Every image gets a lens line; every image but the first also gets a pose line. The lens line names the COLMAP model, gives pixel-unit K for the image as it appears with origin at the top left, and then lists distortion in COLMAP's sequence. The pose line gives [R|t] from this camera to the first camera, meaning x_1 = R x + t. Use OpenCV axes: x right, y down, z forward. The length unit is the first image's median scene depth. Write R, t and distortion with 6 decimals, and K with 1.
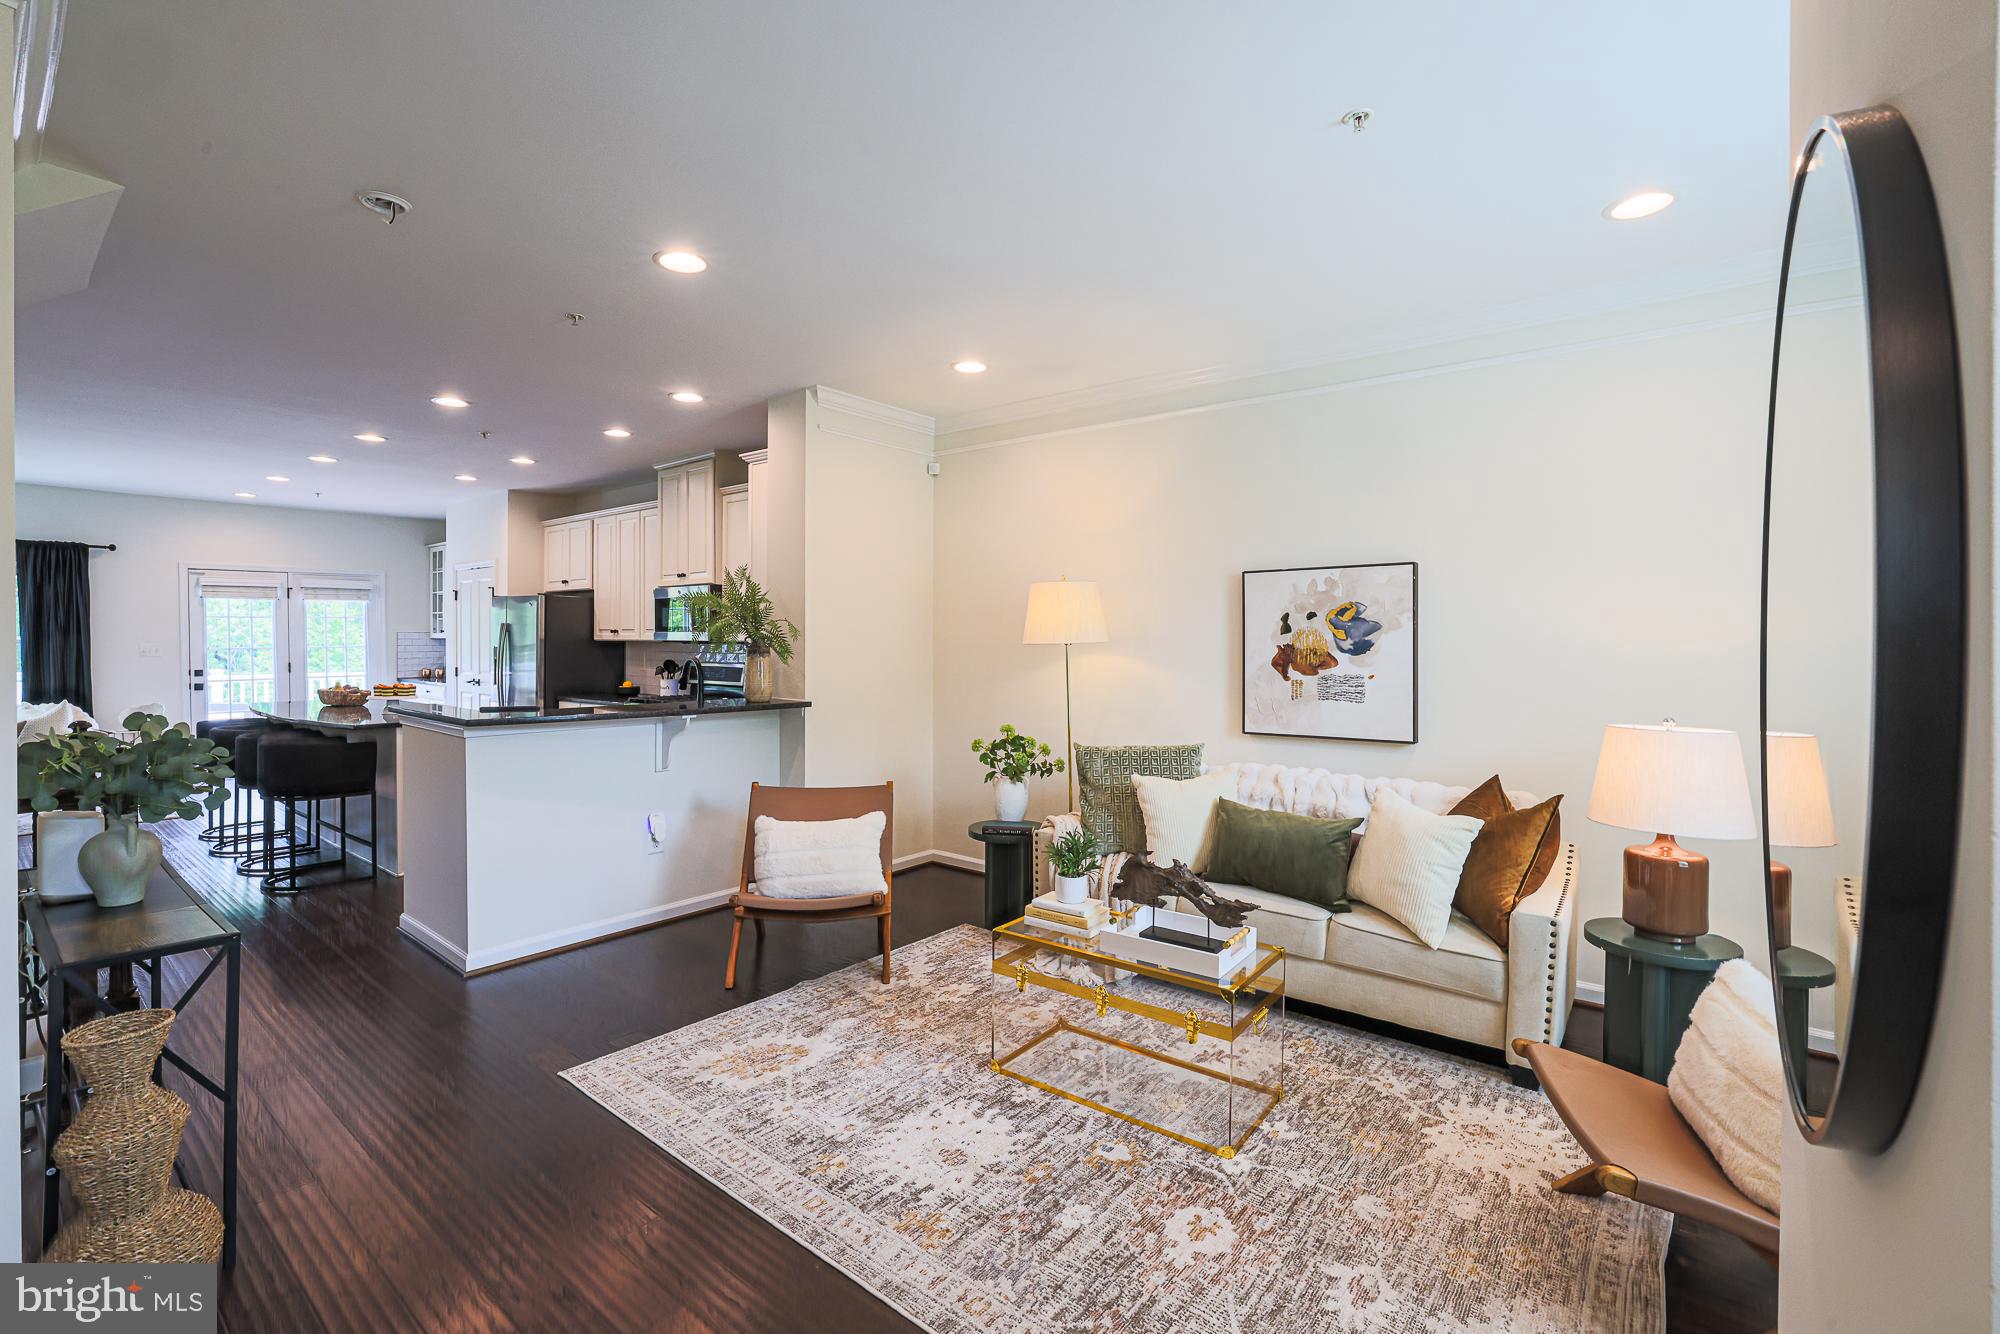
lens RADIAL K [[870.1, 0, 984.3], [0, 870.1, 646.7], [0, 0, 1]] dist [-0.045026, 0.016456]
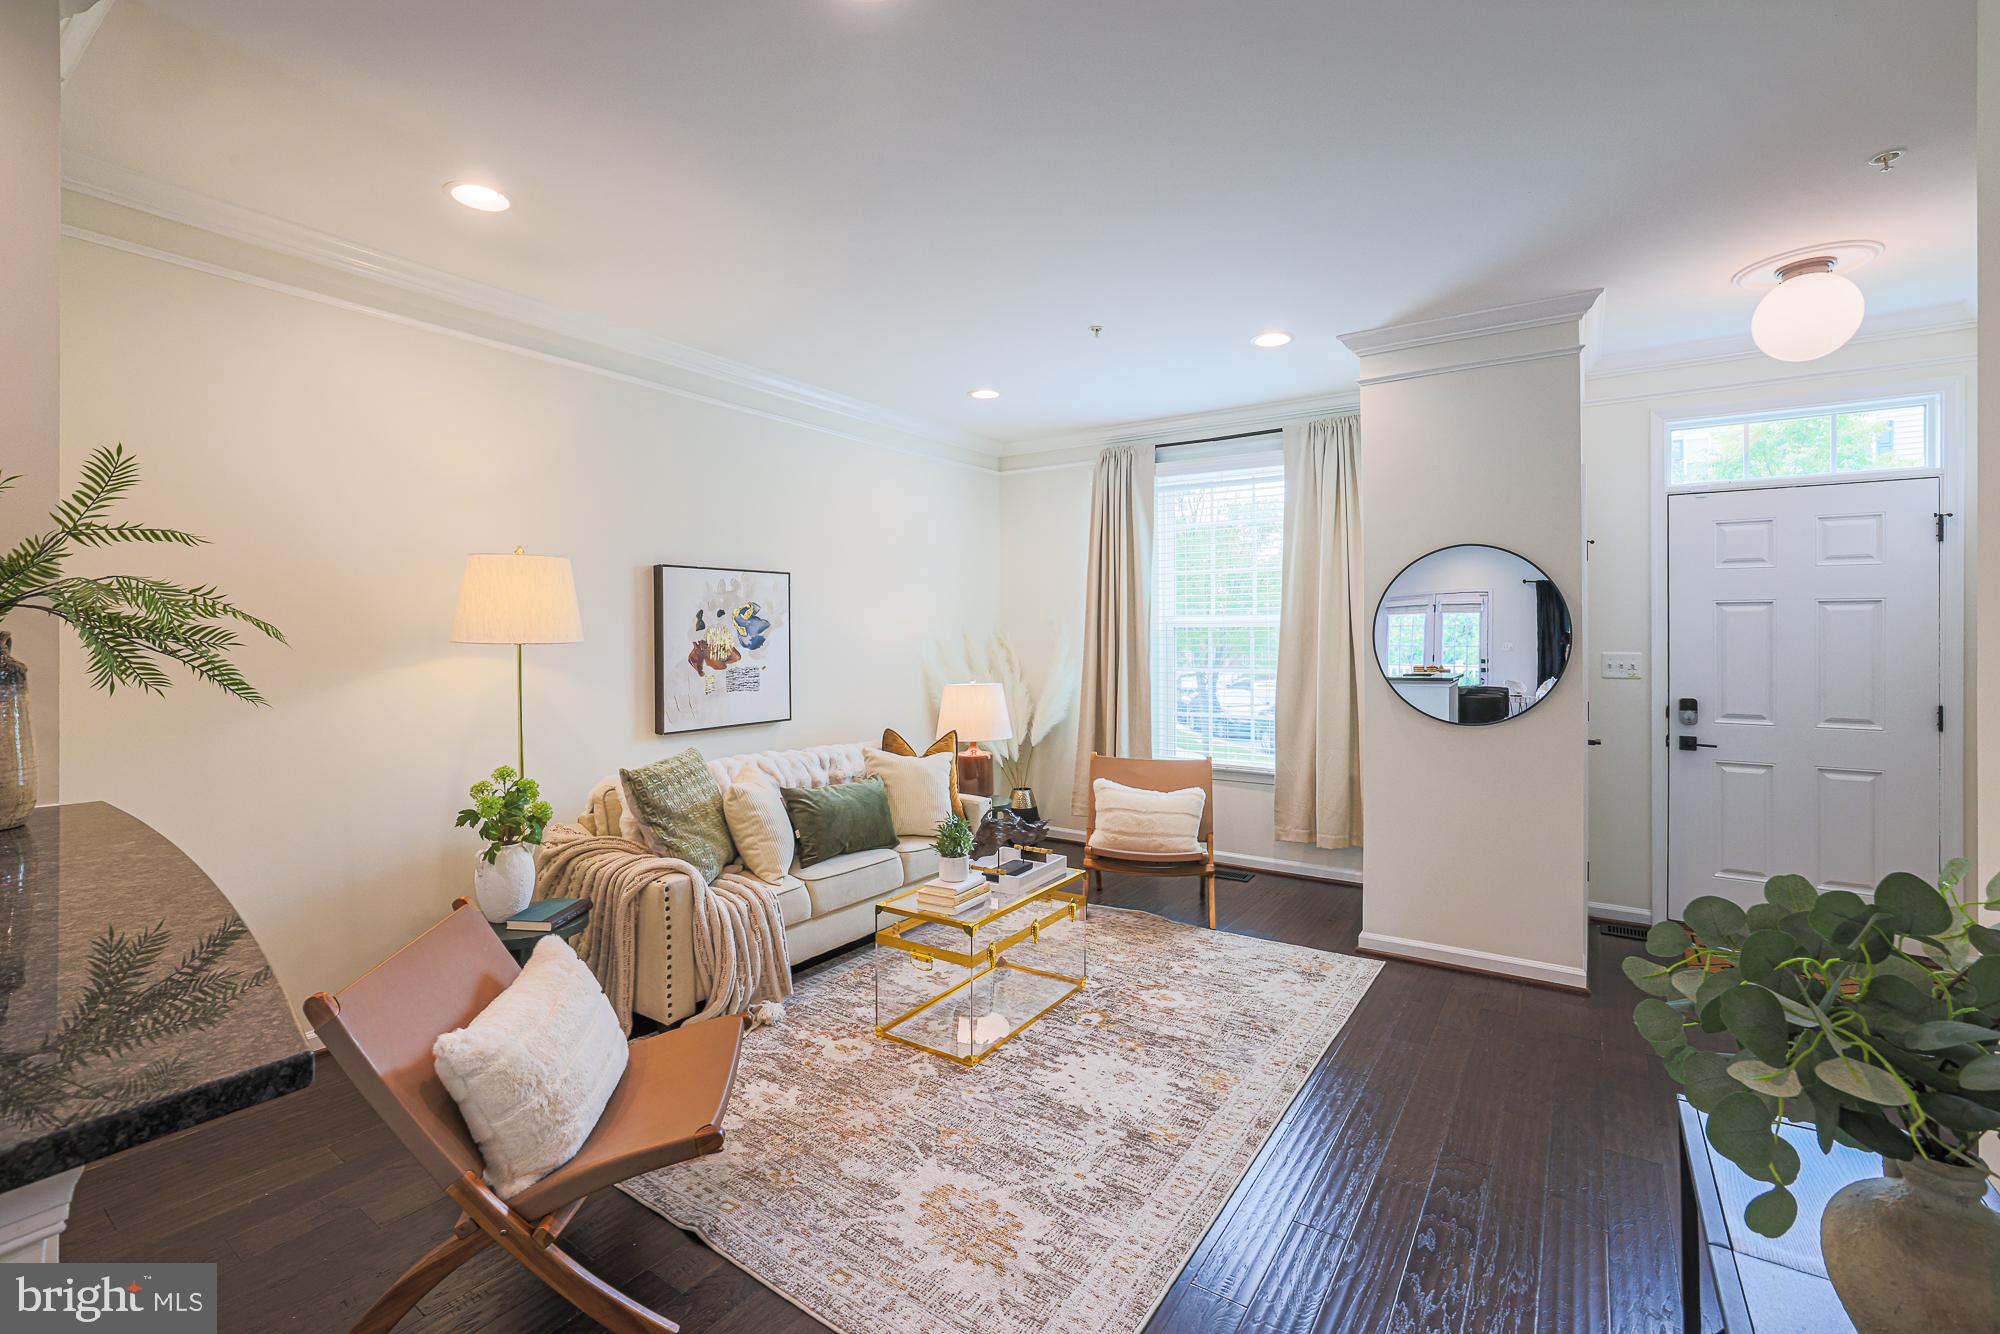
lens RADIAL K [[870.1, 0, 991.3], [0, 870.1, 636.1], [0, 0, 1]] dist [-0.045026, 0.016456]
pose [[-0.071146, -0.004373, 0.997456, -0.684569], [0.009593, 0.999941, 0.005068, -0.010008], [-0.997420, 0.009929, -0.071100, 0.721949]]
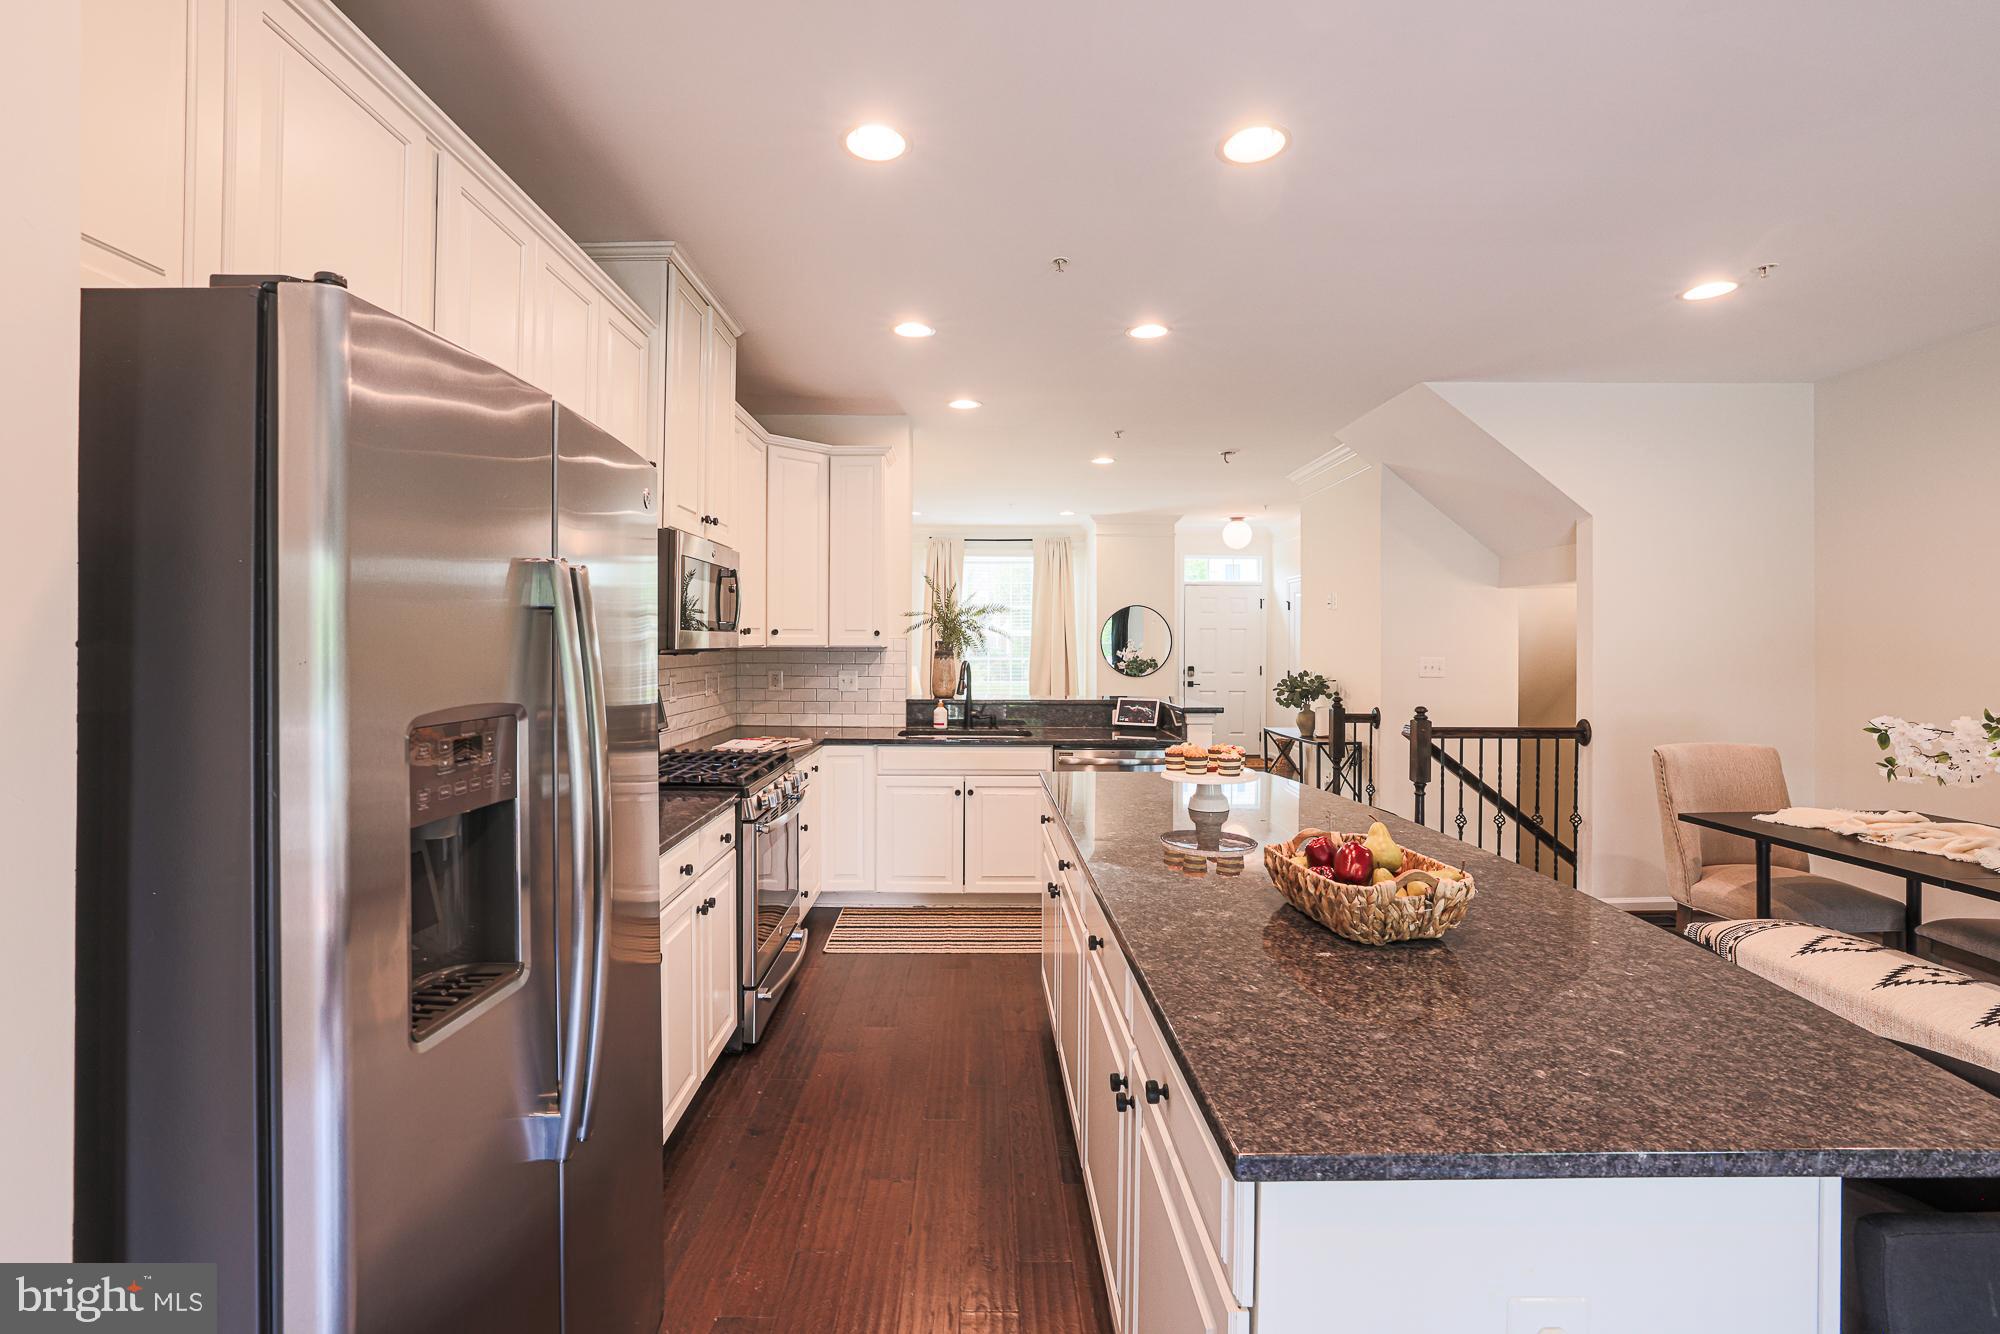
lens RADIAL K [[870.1, 0, 960.5], [0, 870.1, 637.2], [0, 0, 1]] dist [-0.045026, 0.016456]
pose [[-0.612176, -0.002437, 0.790717, -1.350404], [0.003131, 0.999980, 0.005506, -0.026475], [-0.790715, 0.005846, -0.612156, 1.920878]]
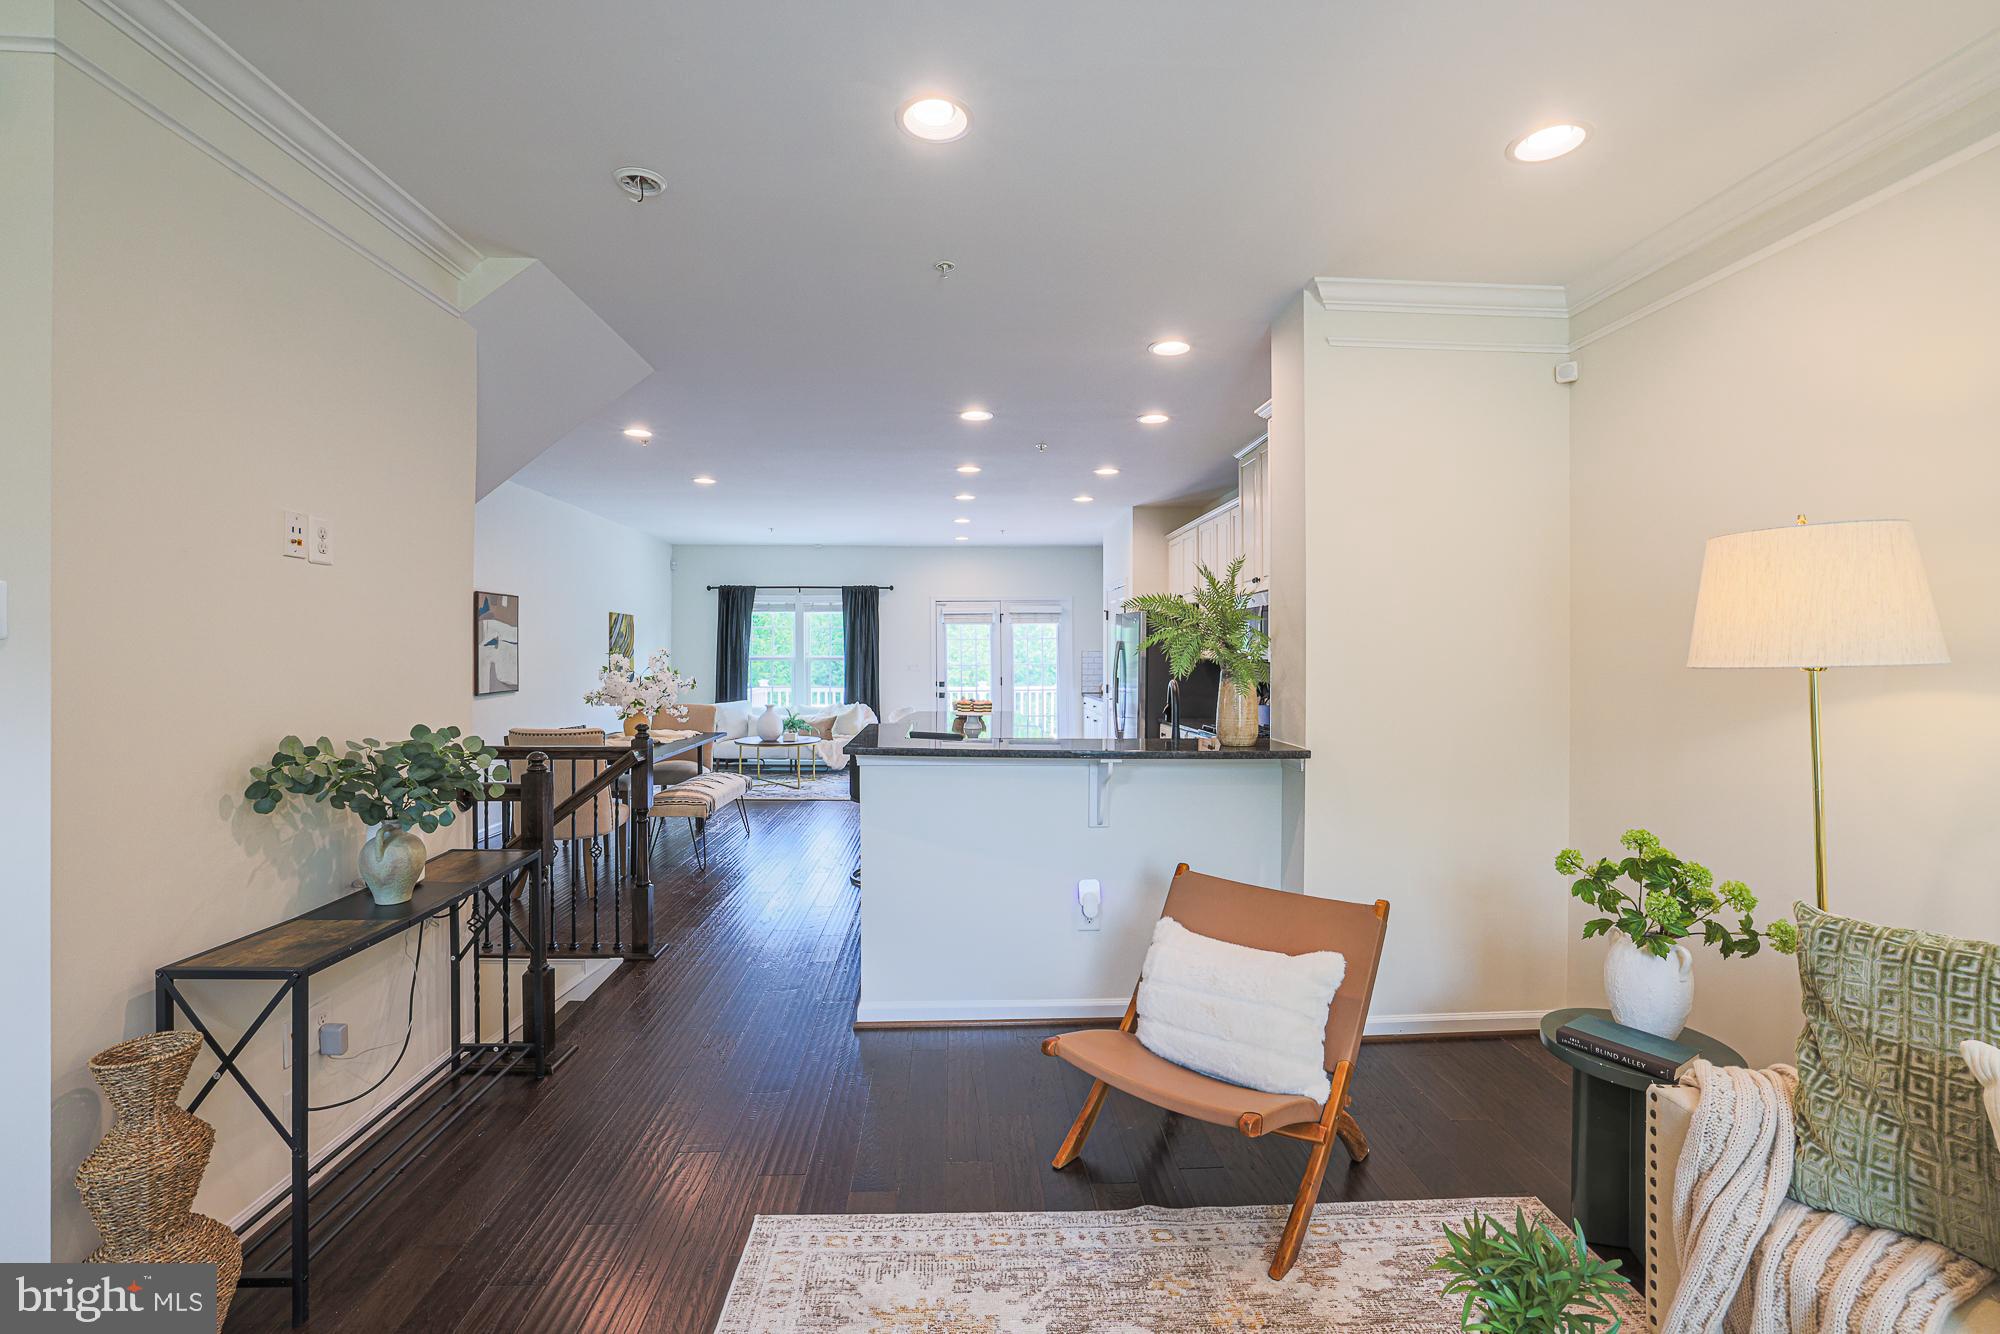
lens RADIAL K [[870.1, 0, 992.8], [0, 870.1, 651.9], [0, 0, 1]] dist [-0.045026, 0.016456]
pose [[0.666371, -0.004575, -0.745606, 0.151400], [-0.007367, 0.999892, -0.012719, -0.002776], [0.745584, 0.013968, 0.666266, 0.431197]]
